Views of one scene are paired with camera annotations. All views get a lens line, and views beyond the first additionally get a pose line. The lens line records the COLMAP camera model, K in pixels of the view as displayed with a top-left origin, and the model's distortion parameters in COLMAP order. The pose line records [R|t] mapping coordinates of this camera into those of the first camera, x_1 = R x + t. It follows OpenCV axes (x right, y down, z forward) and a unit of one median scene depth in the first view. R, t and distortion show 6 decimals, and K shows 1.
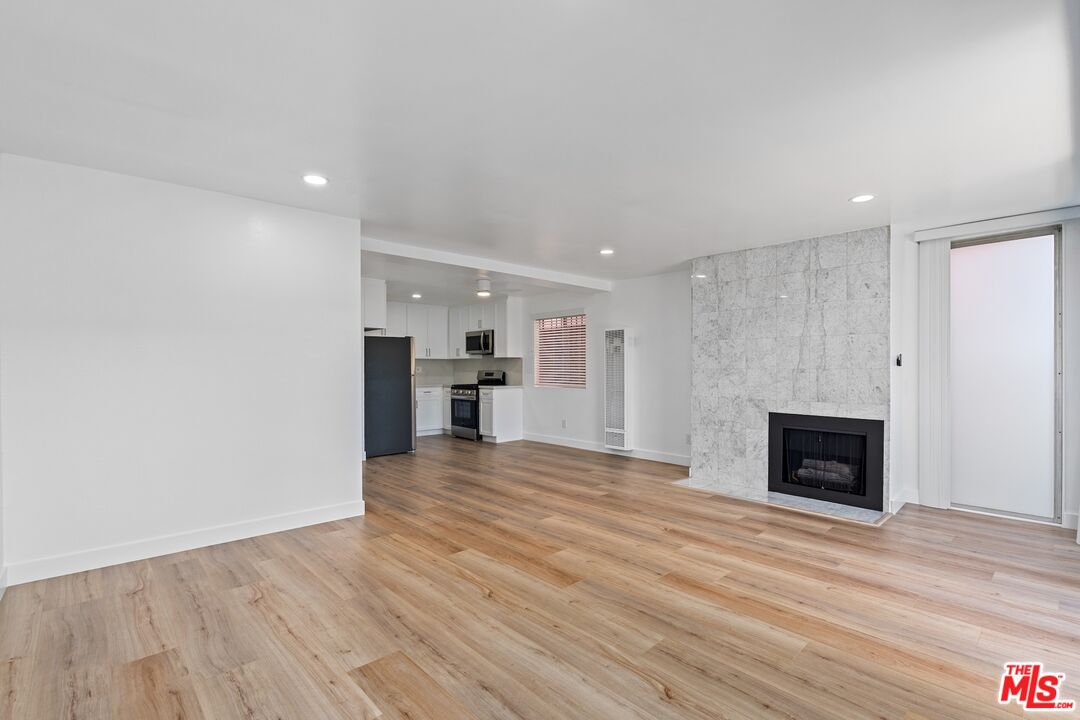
lens RADIAL K [[493.4, 0, 551.5], [0, 493.4, 367.4], [0, 0, 1]] dist [-0.002187, 0.000200]
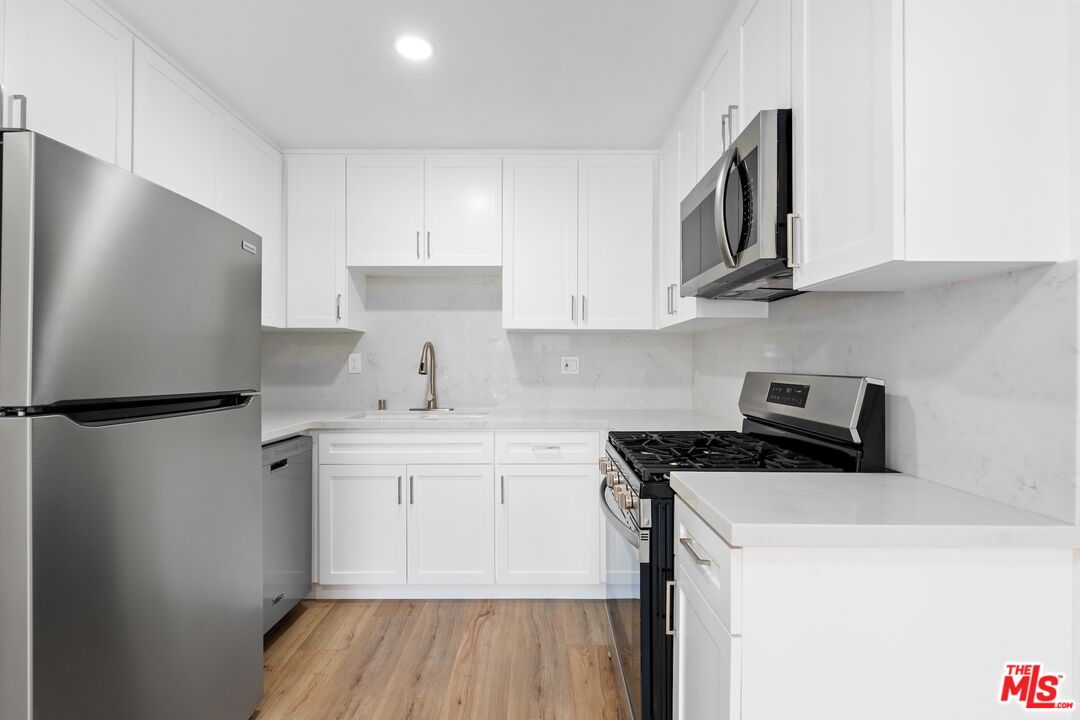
lens RADIAL K [[493.4, 0, 551.5], [0, 493.4, 367.4], [0, 0, 1]] dist [-0.002187, 0.000200]
pose [[0.741960, 0.005221, -0.670424, -0.128683], [-0.000027, 0.999970, 0.007757, 0.004549], [0.670444, -0.005737, 0.741938, 1.546606]]
